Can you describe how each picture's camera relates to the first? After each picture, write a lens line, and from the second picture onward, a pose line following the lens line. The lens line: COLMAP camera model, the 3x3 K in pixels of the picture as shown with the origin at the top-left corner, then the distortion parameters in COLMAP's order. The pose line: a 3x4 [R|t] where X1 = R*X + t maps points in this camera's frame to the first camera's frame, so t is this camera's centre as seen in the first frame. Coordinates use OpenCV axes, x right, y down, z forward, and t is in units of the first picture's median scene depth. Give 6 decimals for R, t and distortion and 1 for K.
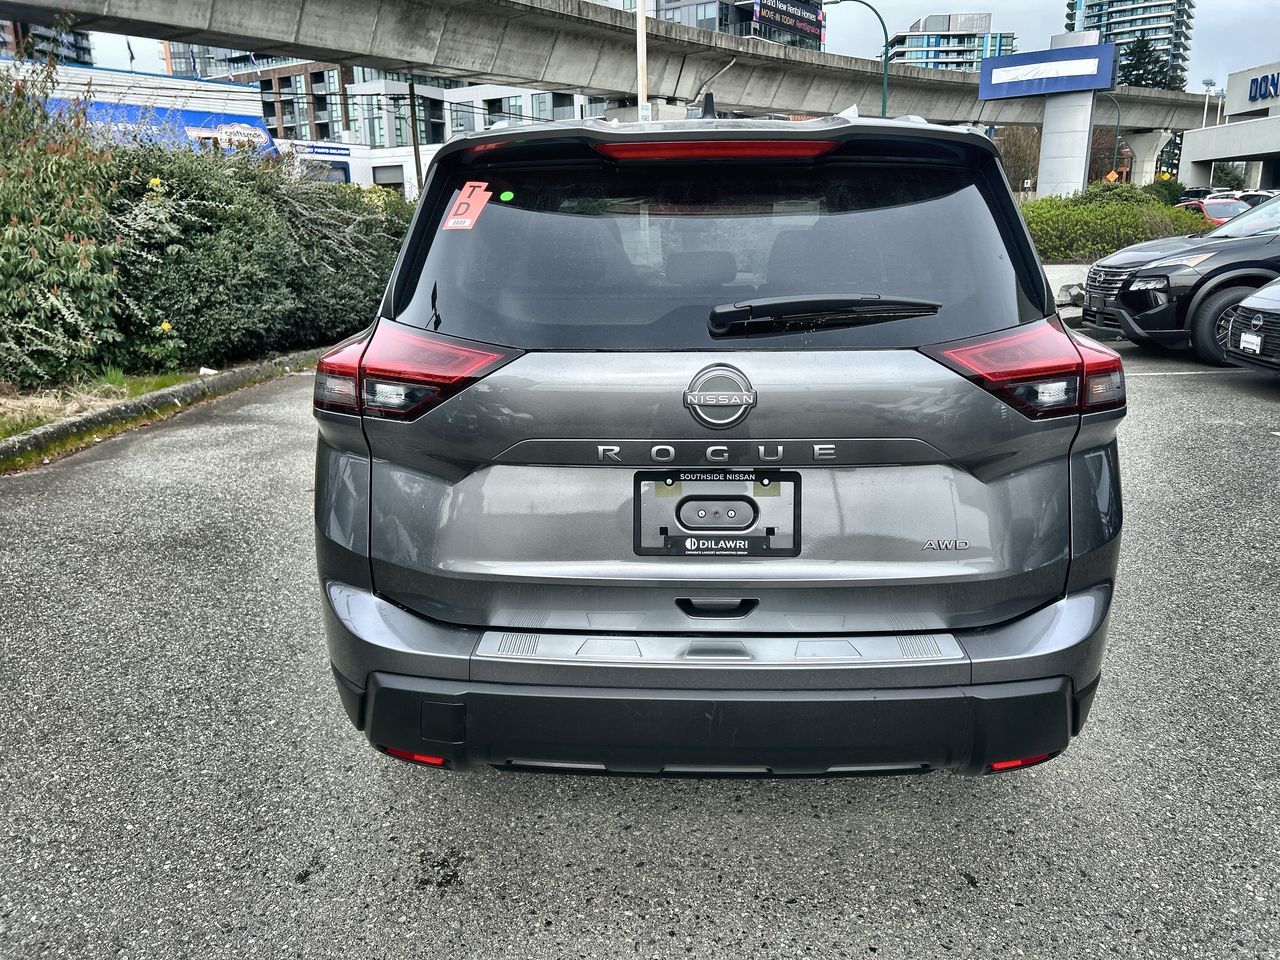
lens RADIAL K [[965.4, 0, 640.0], [0, 965.4, 480.0], [0, 0, 1]] dist [0.070906, -0.071749]
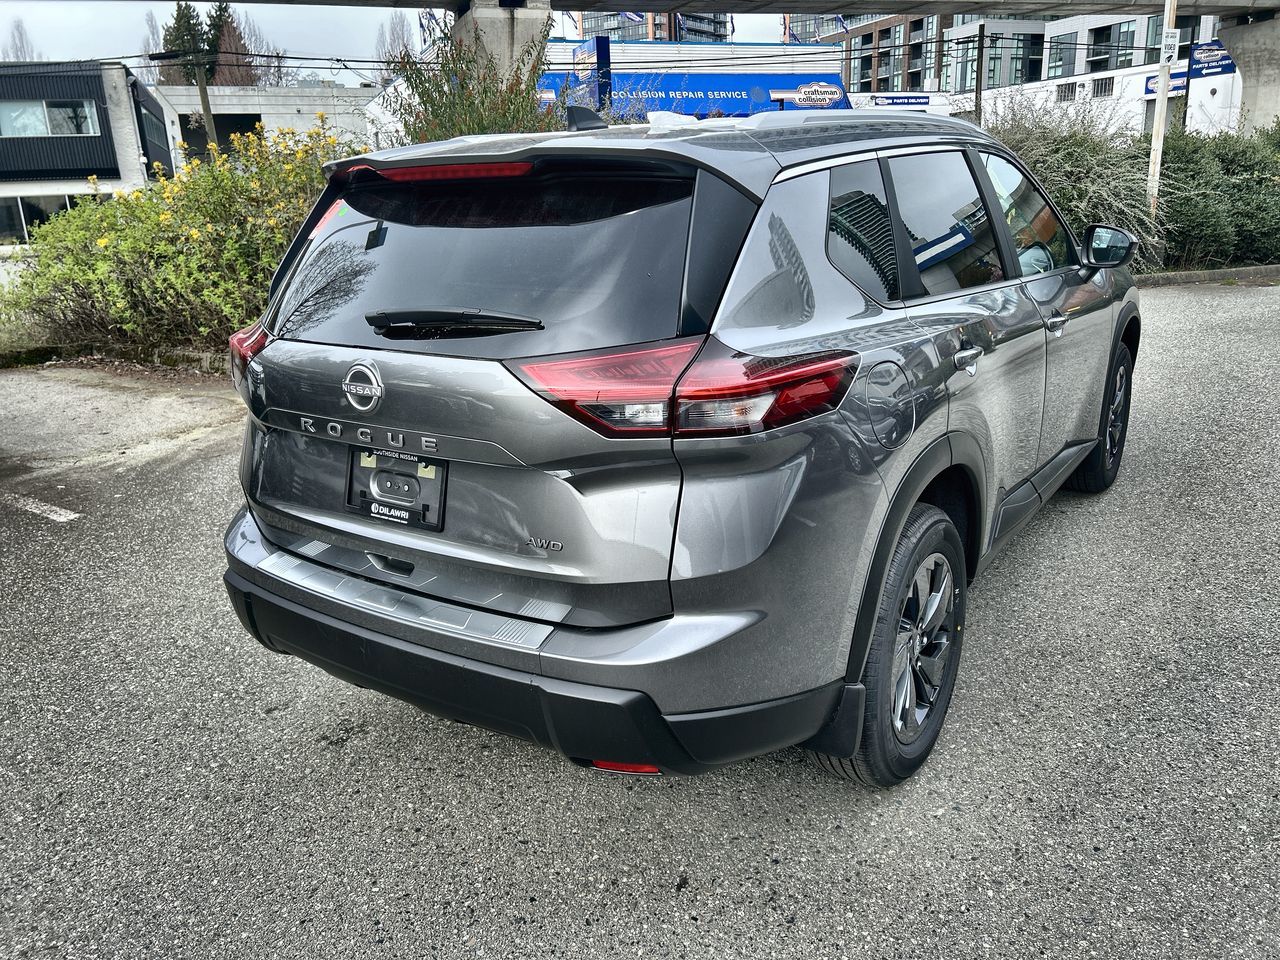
lens RADIAL K [[962.1, 0, 638.9], [0, 962.1, 473.0], [0, 0, 1]] dist [0.064152, -0.069387]
pose [[0.840380, 0.133877, -0.525203, 0.048055], [-0.110660, 0.990984, 0.075538, -0.005238], [0.530581, -0.005362, 0.847617, 0.007847]]
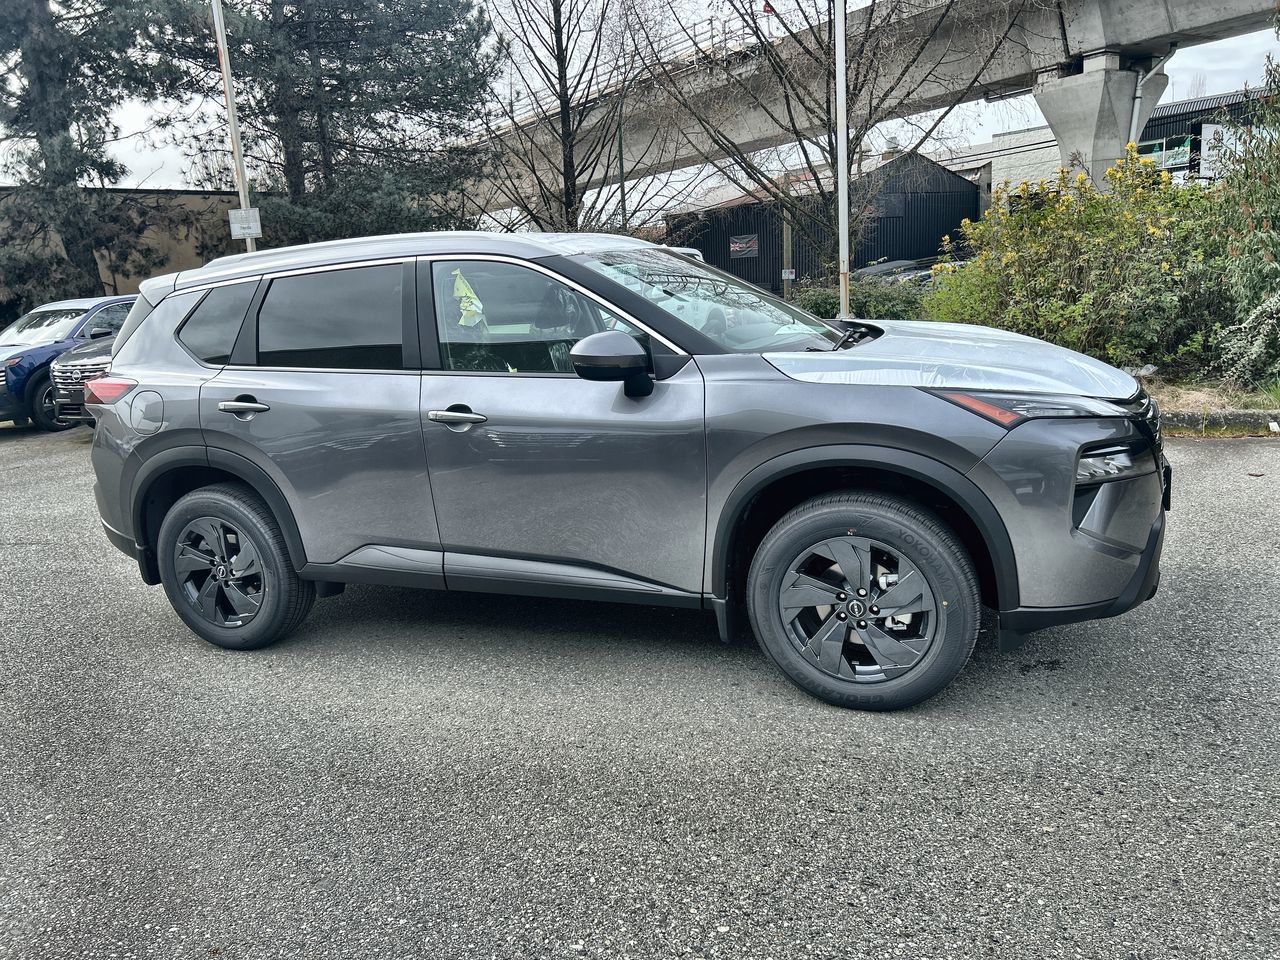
lens RADIAL K [[954.4, 0, 629.8], [0, 954.4, 472.8], [0, 0, 1]] dist [0.066611, -0.069200]
pose [[-0.350364, 0.227612, -0.908536, 0.115593], [-0.166773, 0.939360, 0.299648, -0.044023], [0.921646, 0.256505, -0.291159, 0.154653]]
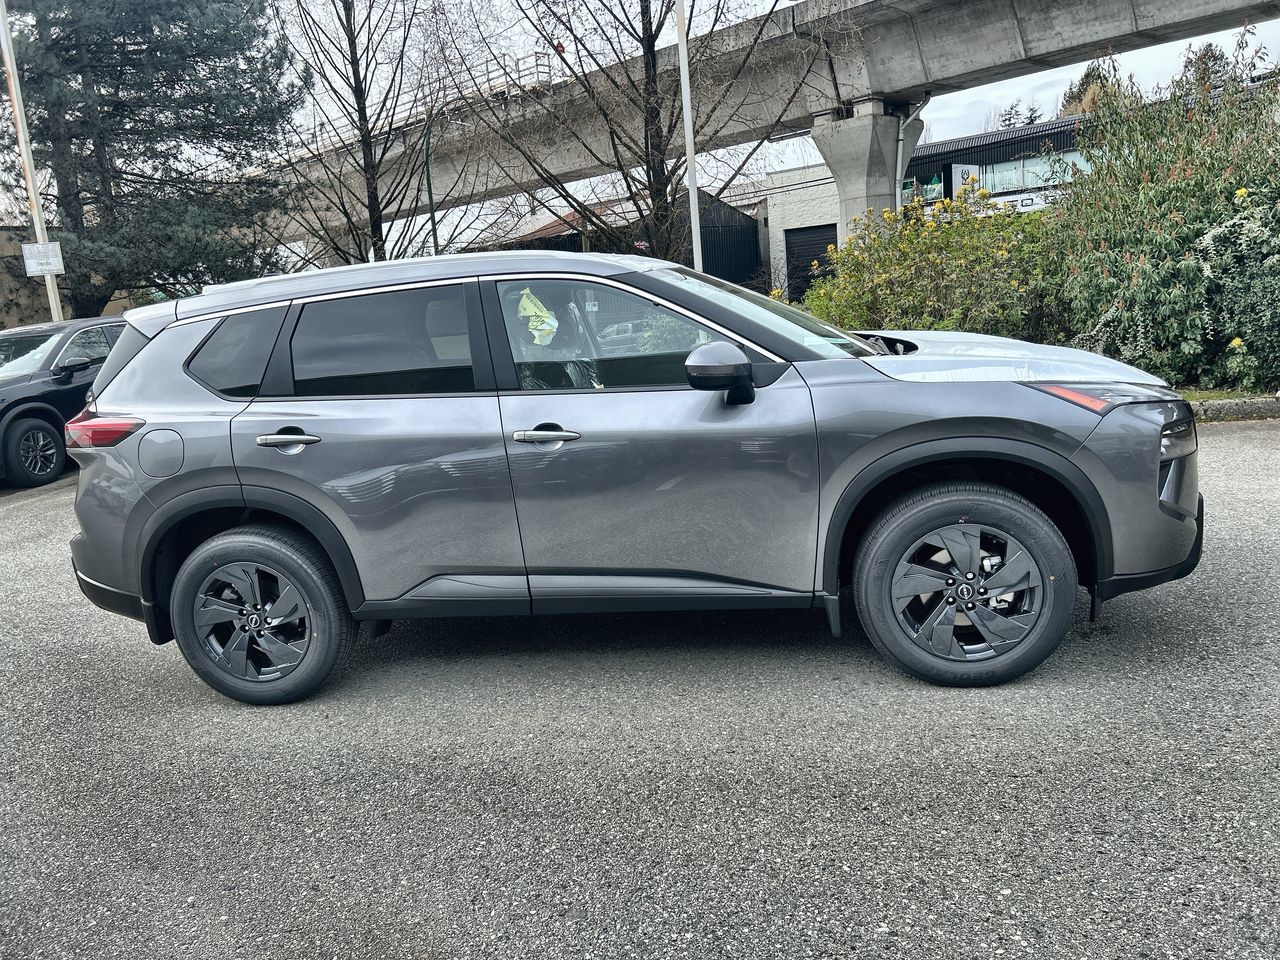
lens RADIAL K [[954.4, 0, 629.8], [0, 954.4, 472.8], [0, 0, 1]] dist [0.066611, -0.069200]
pose [[-0.135224, 0.211421, -0.967996, 0.124417], [-0.163003, 0.958911, 0.232208, -0.037228], [0.977315, 0.189186, -0.095205, 0.126316]]
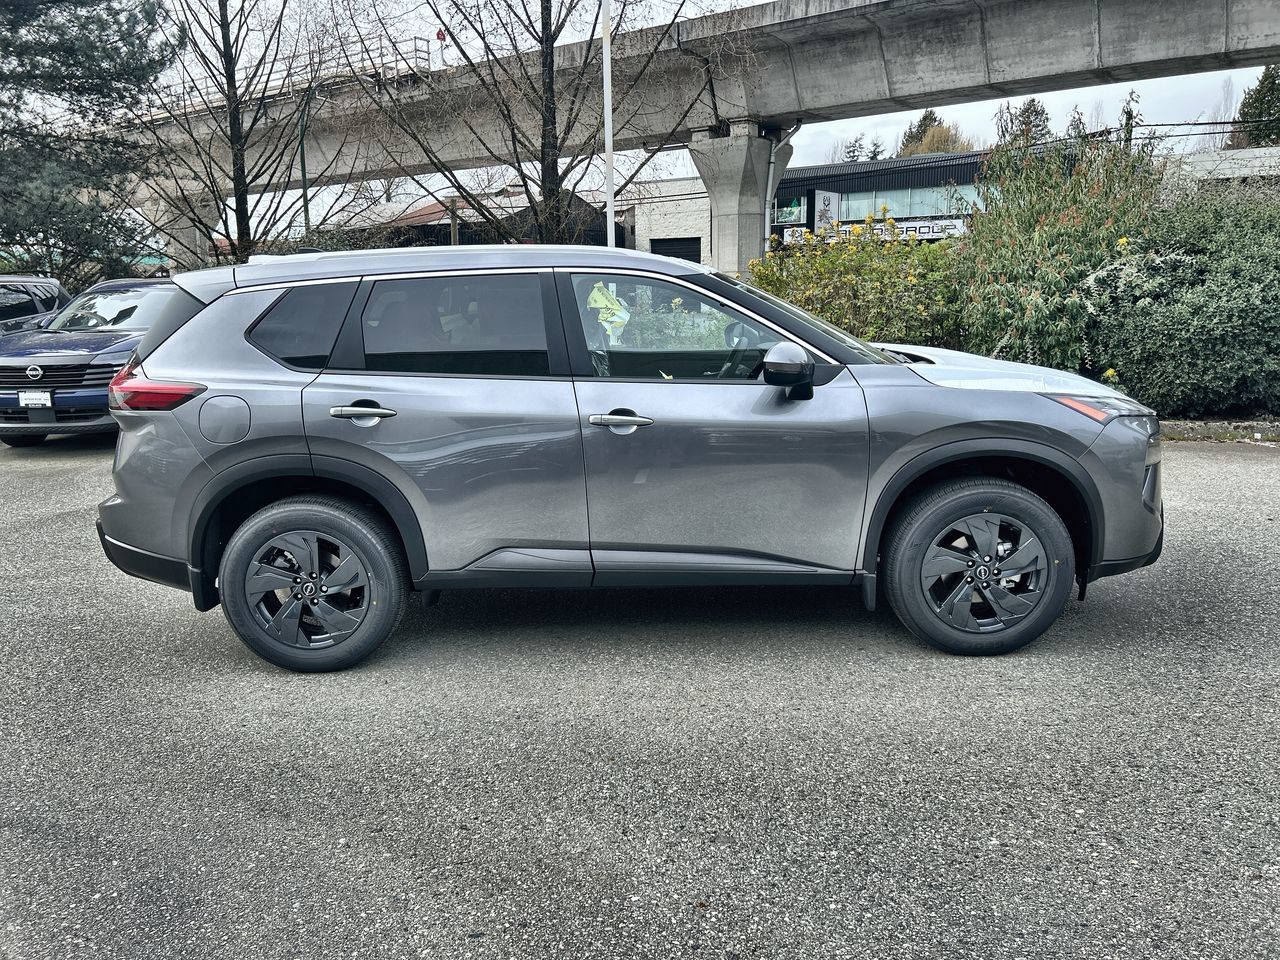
lens RADIAL K [[955.4, 0, 636.9], [0, 955.4, 472.9], [0, 0, 1]] dist [0.065791, -0.067566]
pose [[0.020605, 0.207500, -0.978018, 0.134280], [-0.236943, 0.951371, 0.196855, -0.032430], [0.971305, 0.227678, 0.068768, 0.103936]]
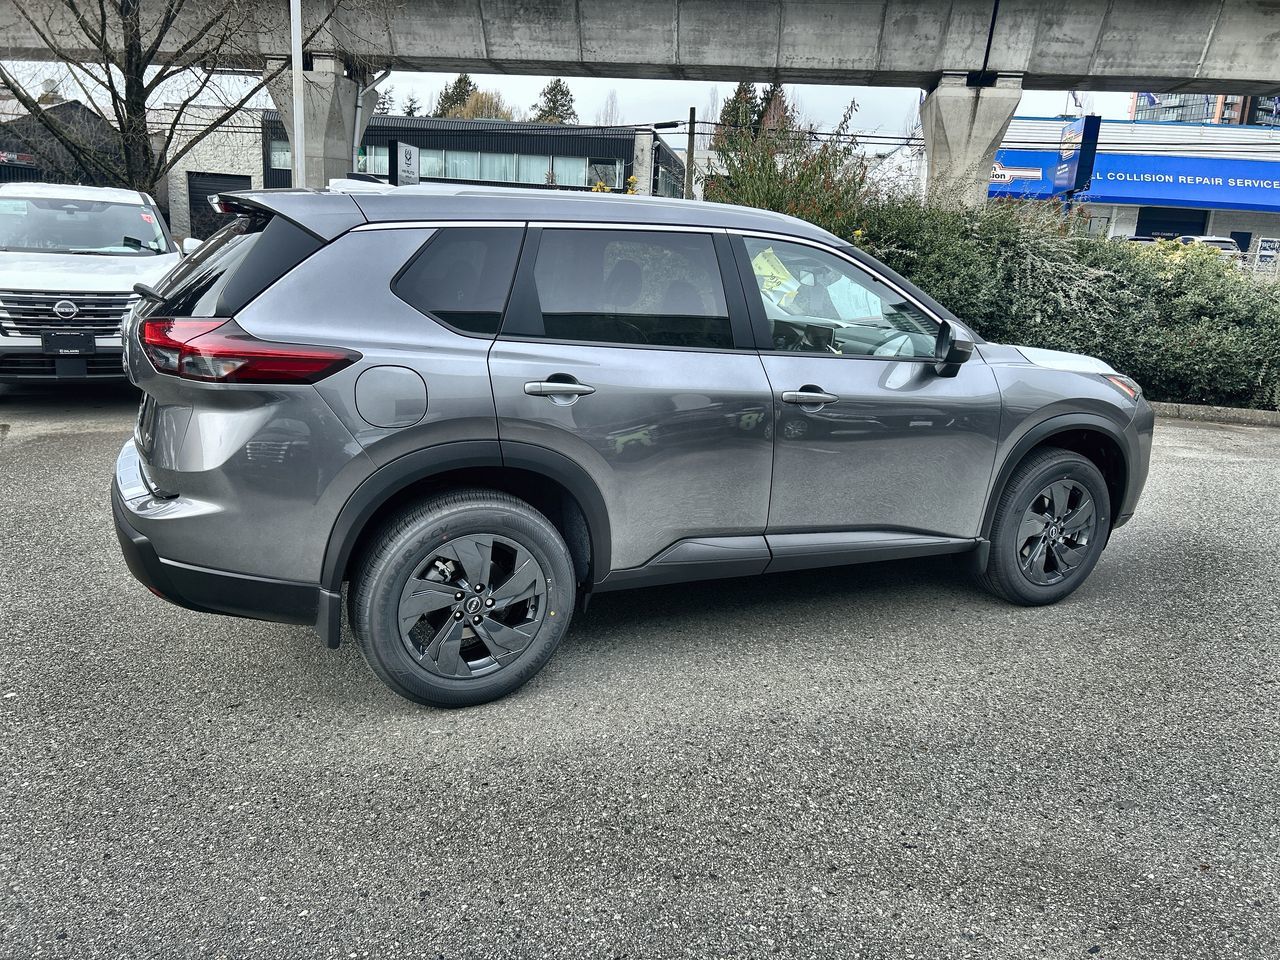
lens RADIAL K [[955.4, 0, 636.9], [0, 955.4, 472.9], [0, 0, 1]] dist [0.065791, -0.067566]
pose [[0.471588, 0.238434, -0.848972, 0.108852], [-0.284883, 0.952321, 0.109212, -0.015231], [0.834534, 0.190354, 0.517029, 0.043141]]
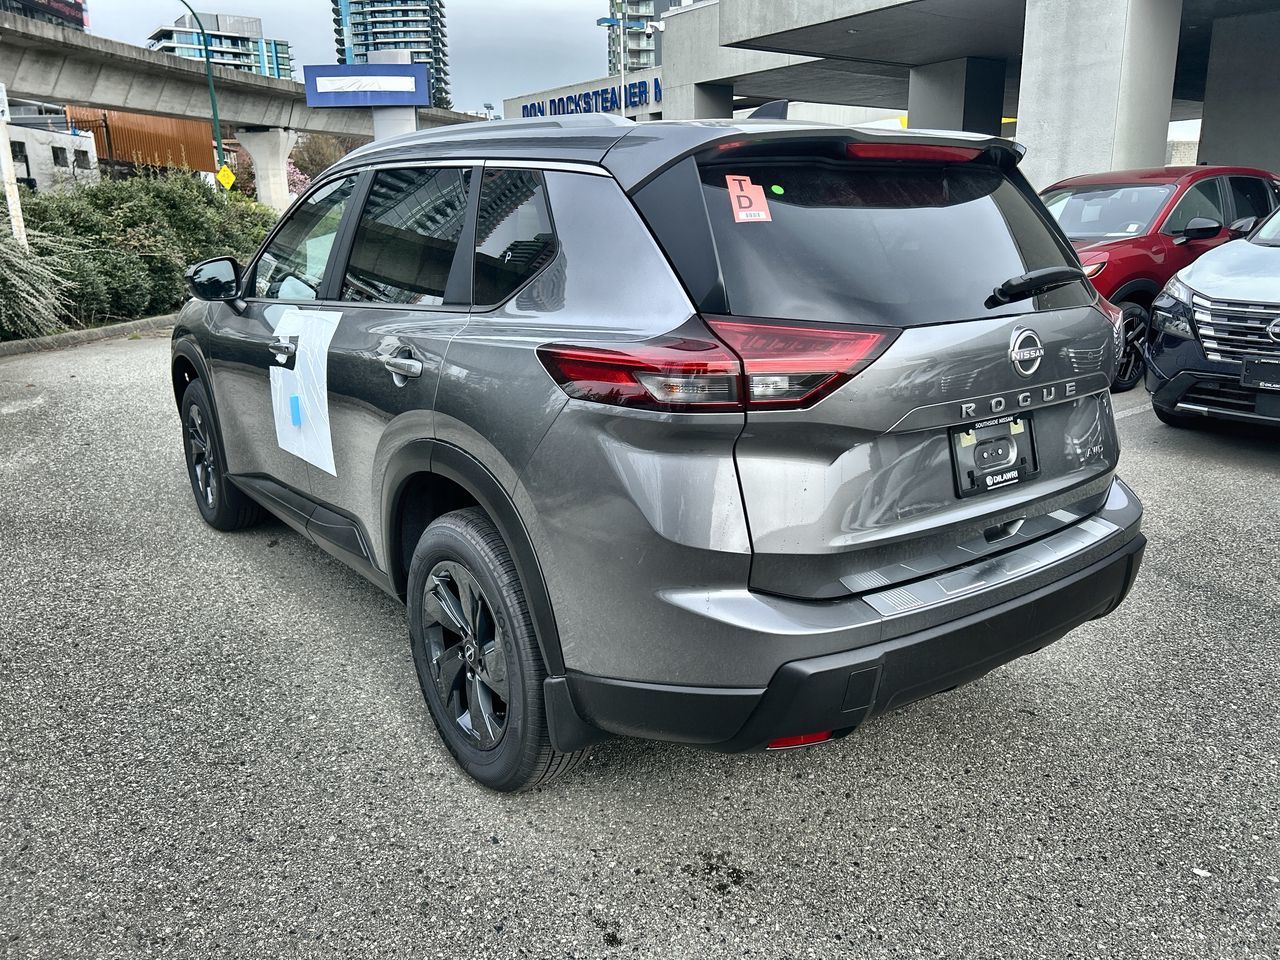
lens RADIAL K [[980.8, 0, 640.0], [0, 980.8, 480.0], [0, 0, 1]] dist [0.063175, -0.073532]
pose [[0.777705, -0.161347, 0.607571, -0.051693], [0.167879, 0.984705, 0.046611, -0.003236], [-0.605799, 0.065749, 0.792897, 0.014737]]
